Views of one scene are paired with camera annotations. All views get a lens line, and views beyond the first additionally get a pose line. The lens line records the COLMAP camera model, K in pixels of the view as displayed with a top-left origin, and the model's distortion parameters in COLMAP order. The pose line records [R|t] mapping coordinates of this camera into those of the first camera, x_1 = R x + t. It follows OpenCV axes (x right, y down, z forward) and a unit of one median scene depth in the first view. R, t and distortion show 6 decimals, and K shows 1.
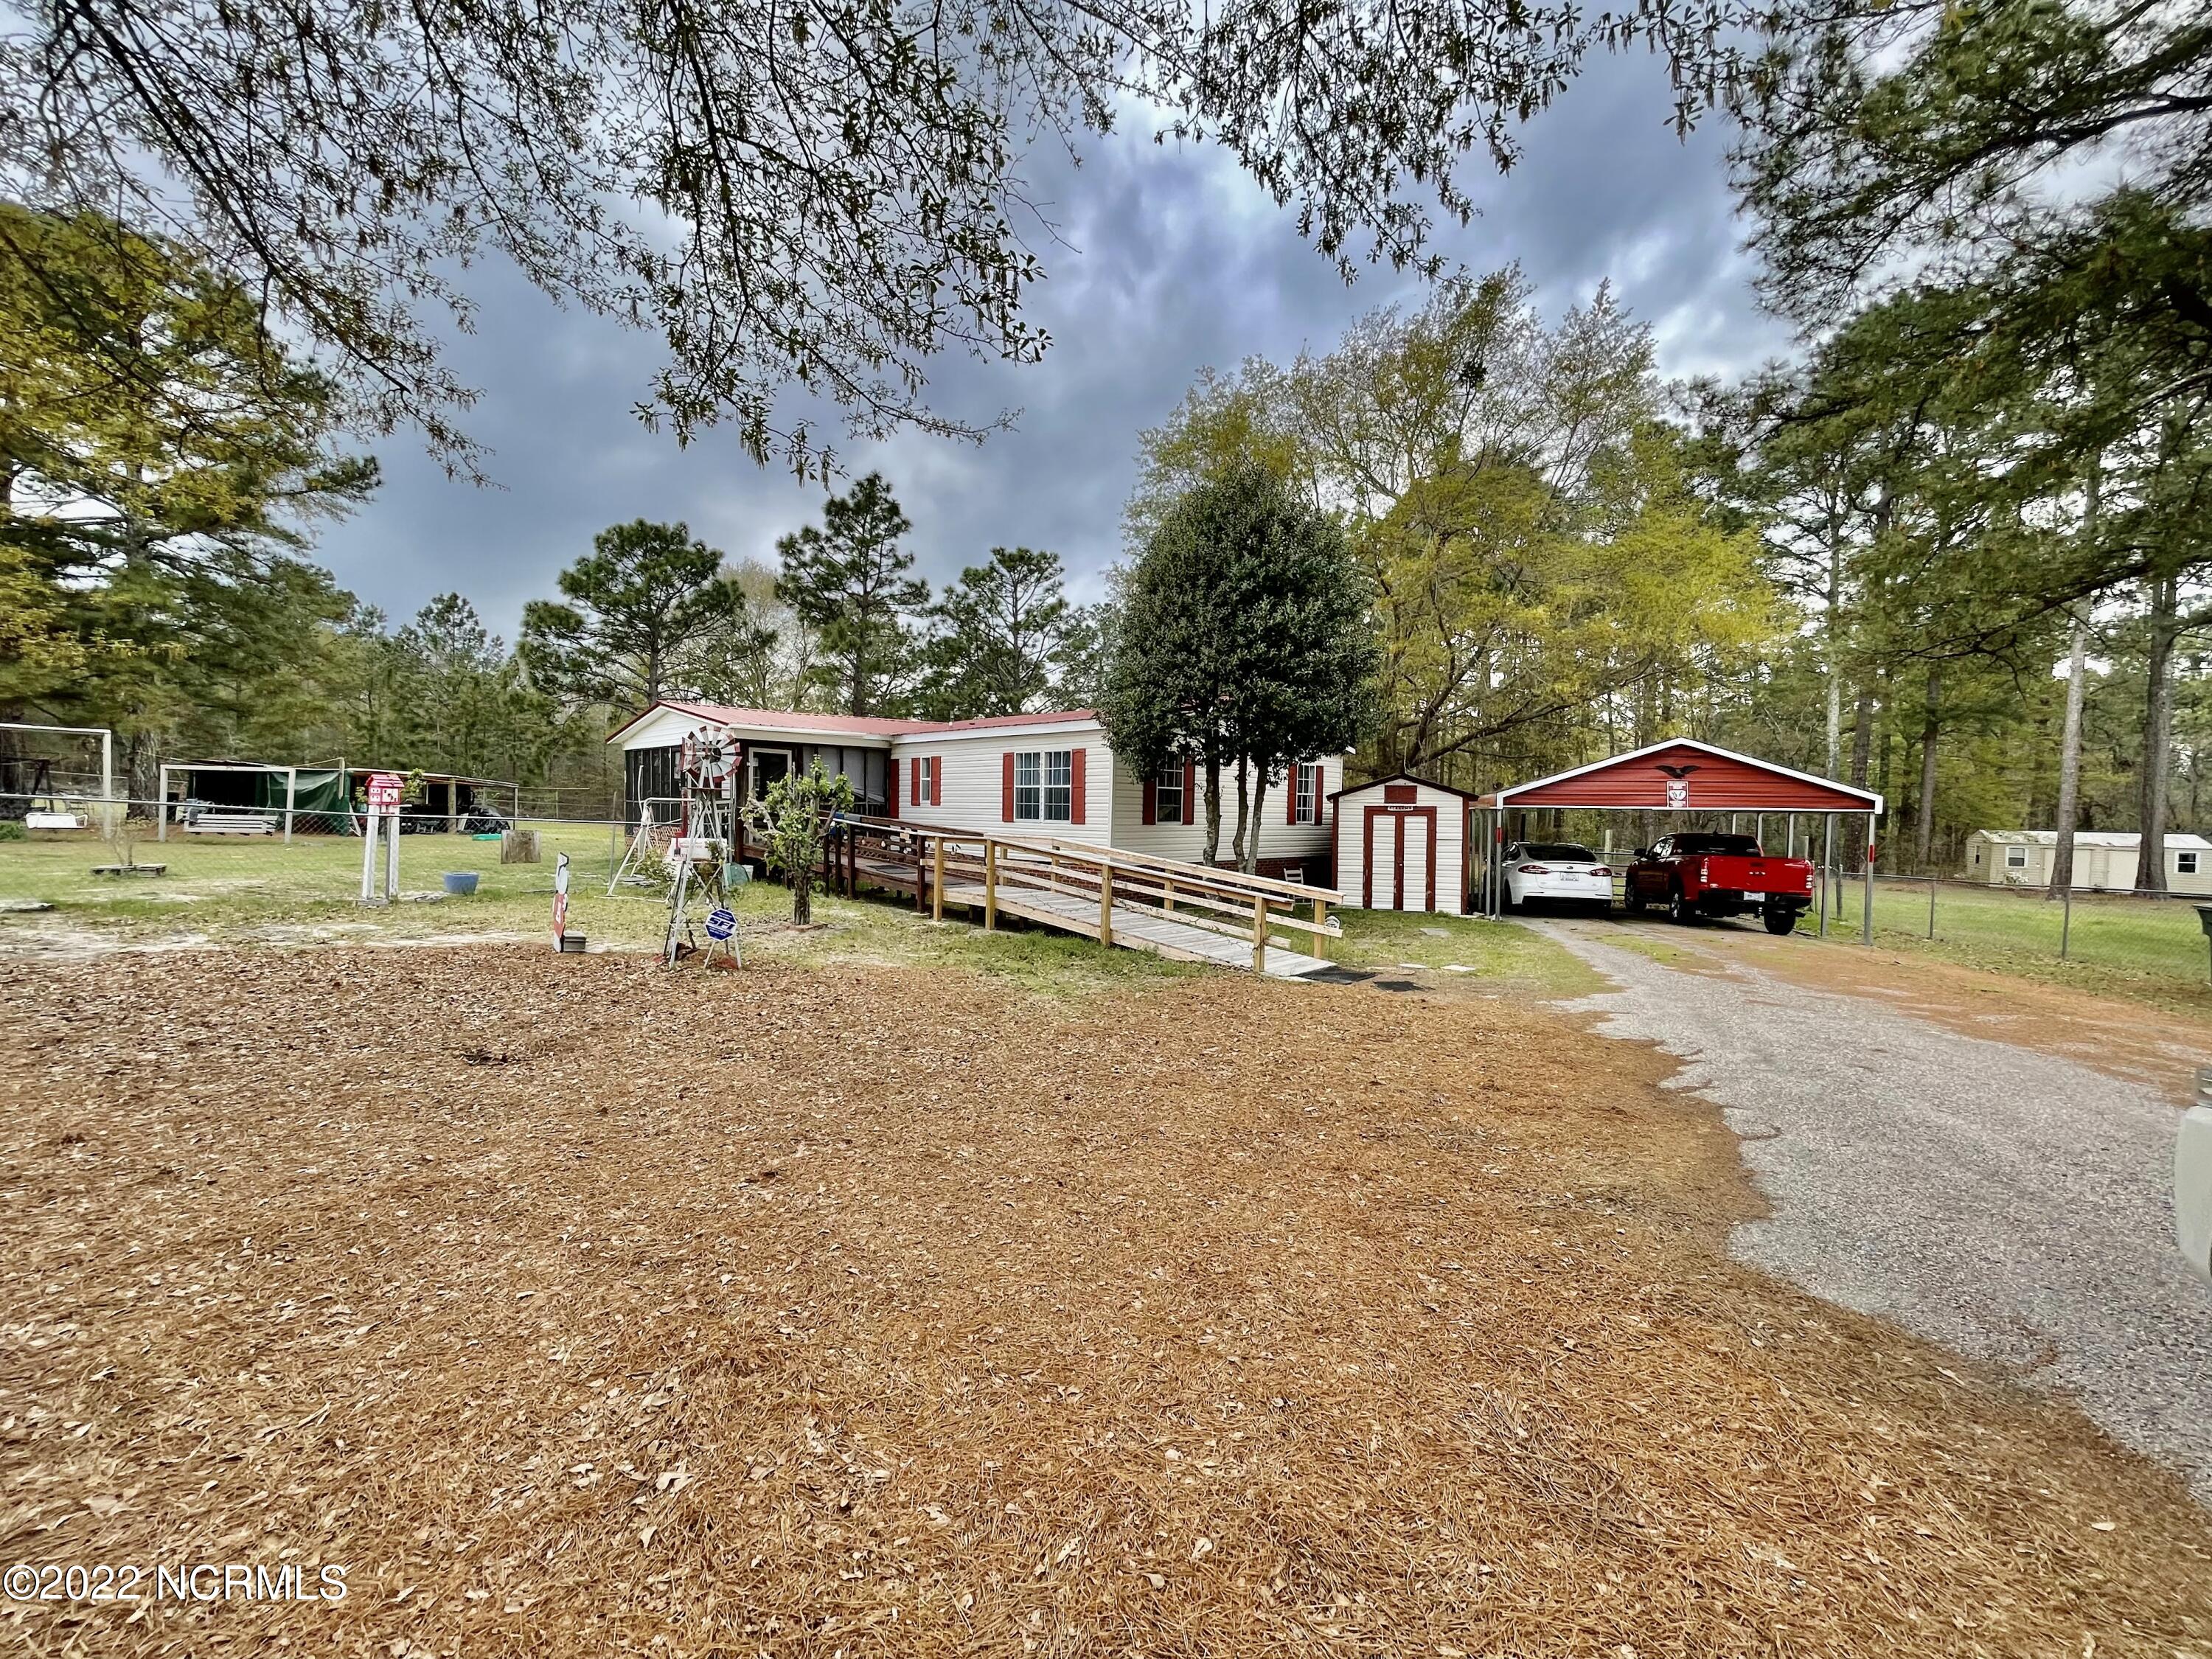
lens RADIAL K [[886.6, 0, 1101.8], [0, 886.6, 835.7], [0, 0, 1]] dist [-0.001000, 0.000451]
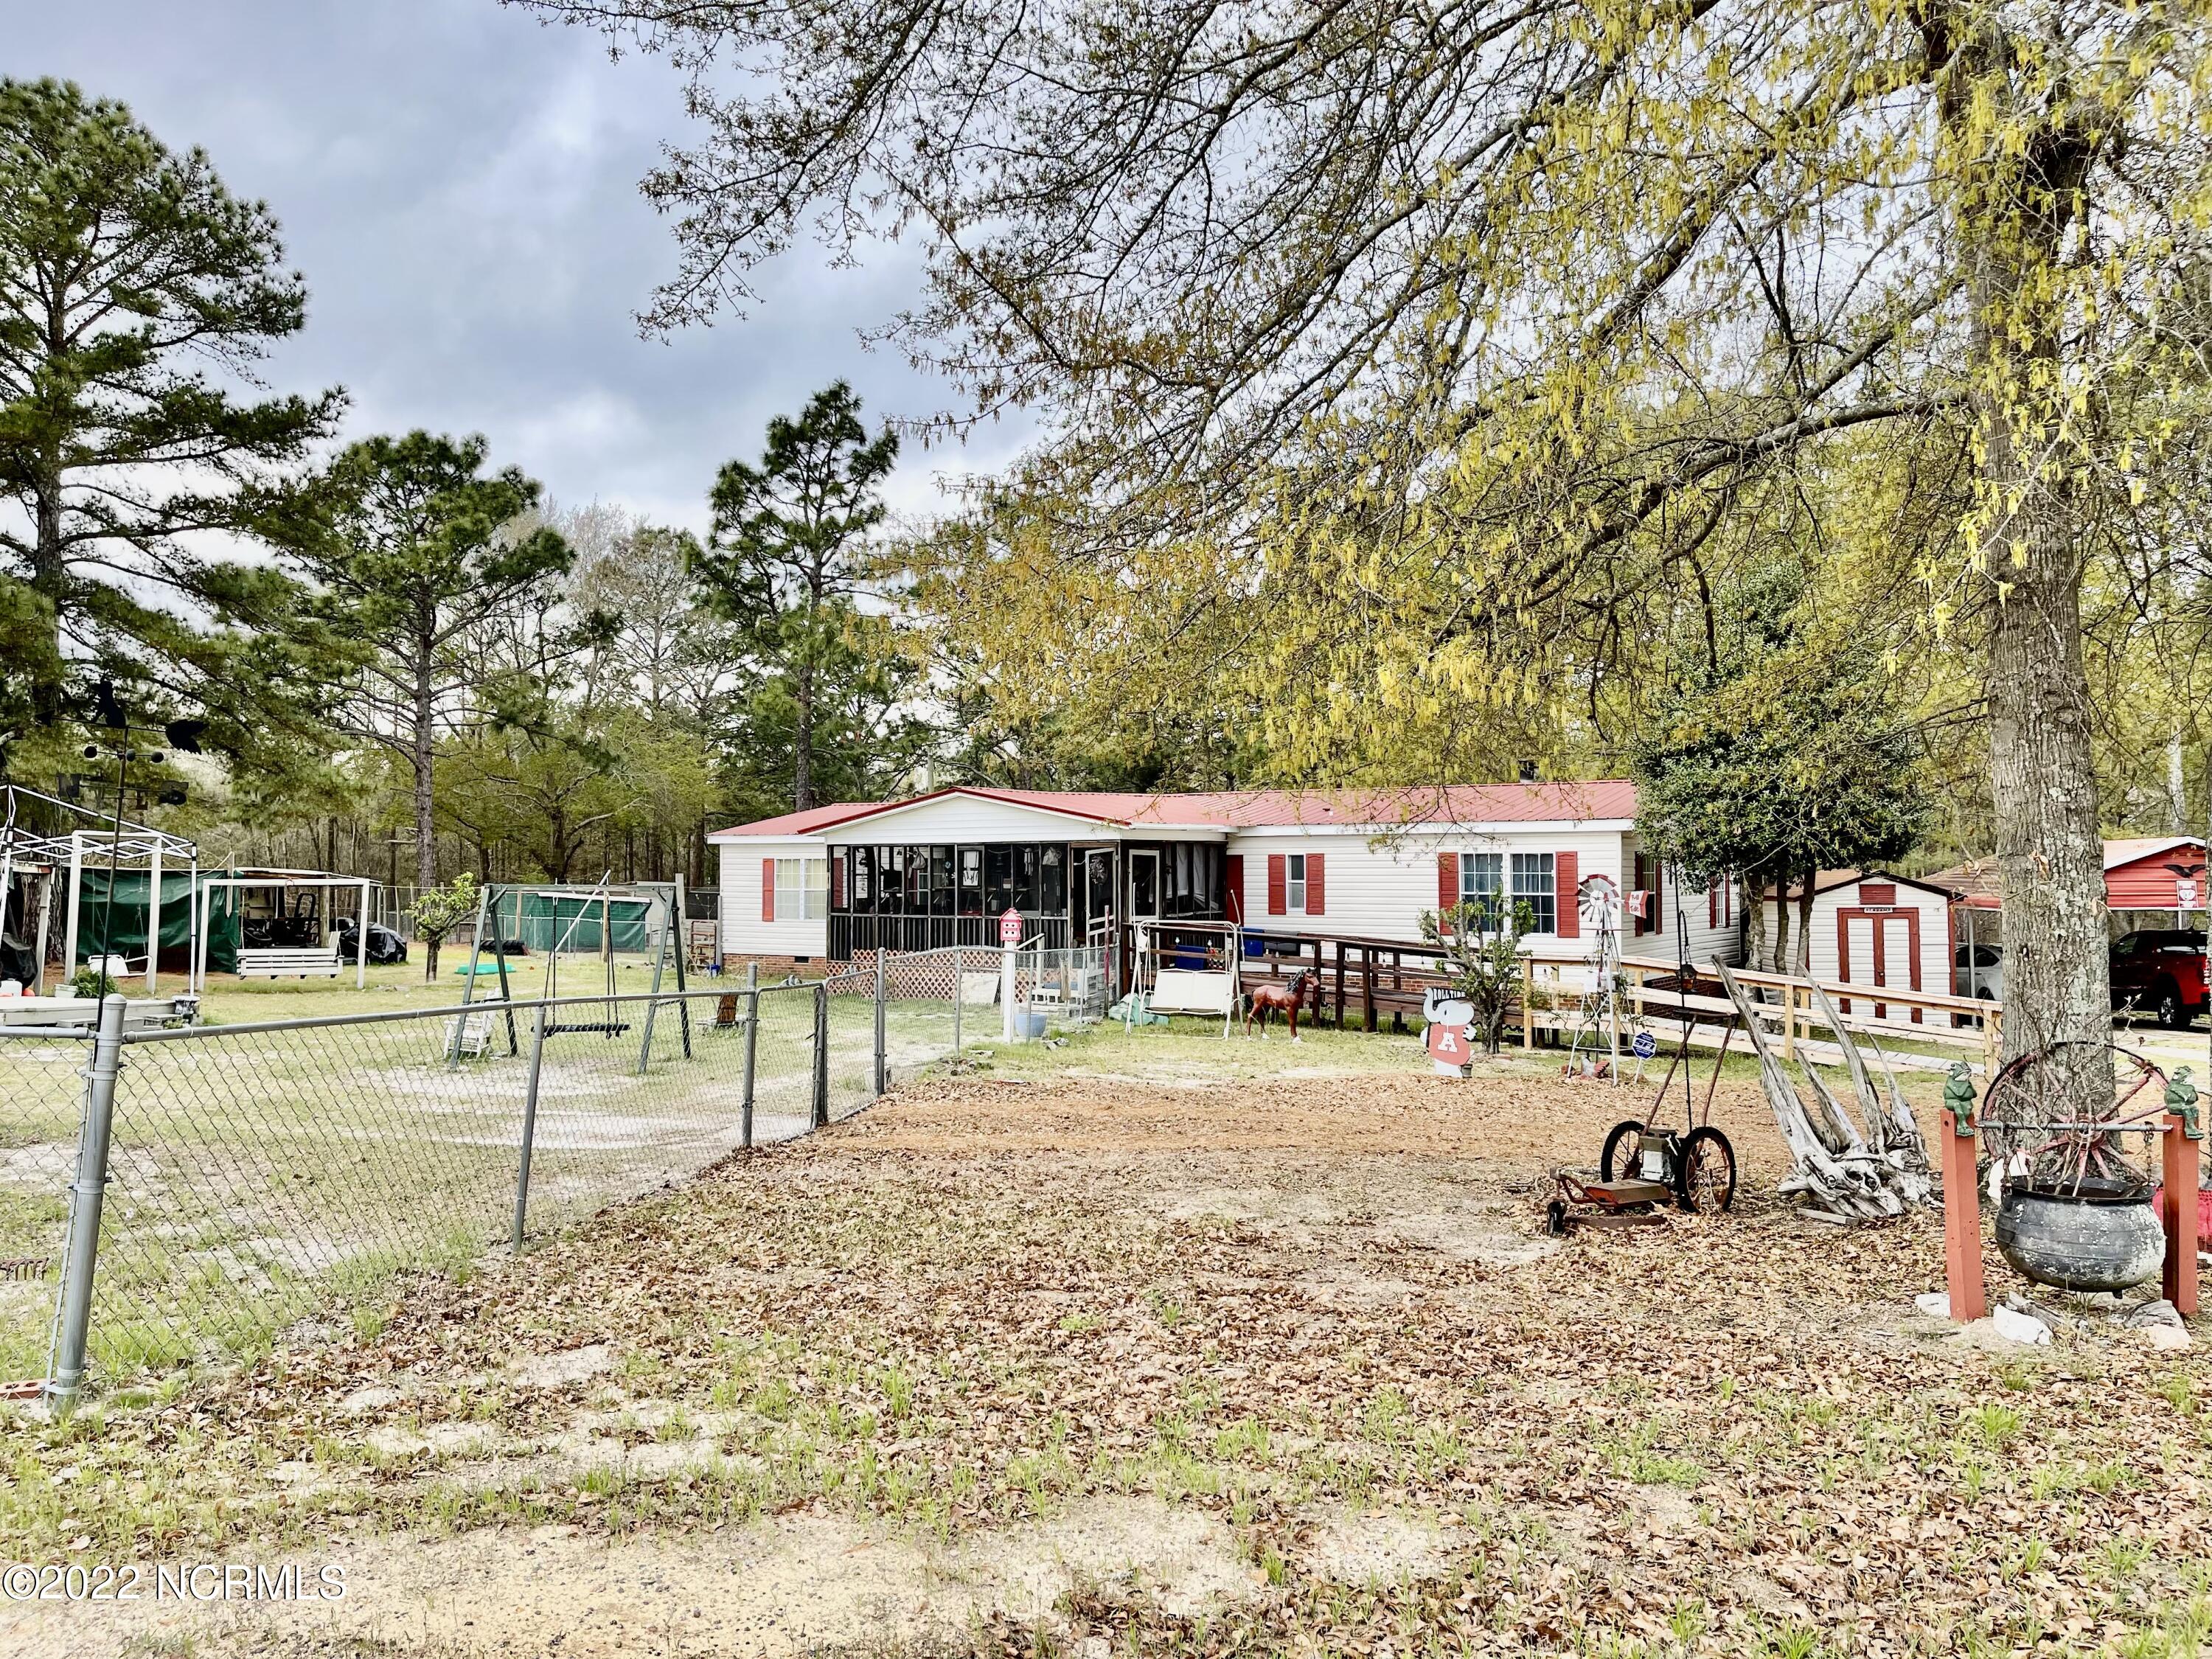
lens RADIAL K [[1689.8, 0, 1109.2], [0, 1689.8, 819.9], [0, 0, 1]] dist [0.081025, -0.104123]
pose [[0.982820, -0.010335, 0.184276, -0.725138], [0.021836, 0.997930, -0.060491, -0.034317], [-0.183269, 0.063476, 0.981011, -0.532467]]
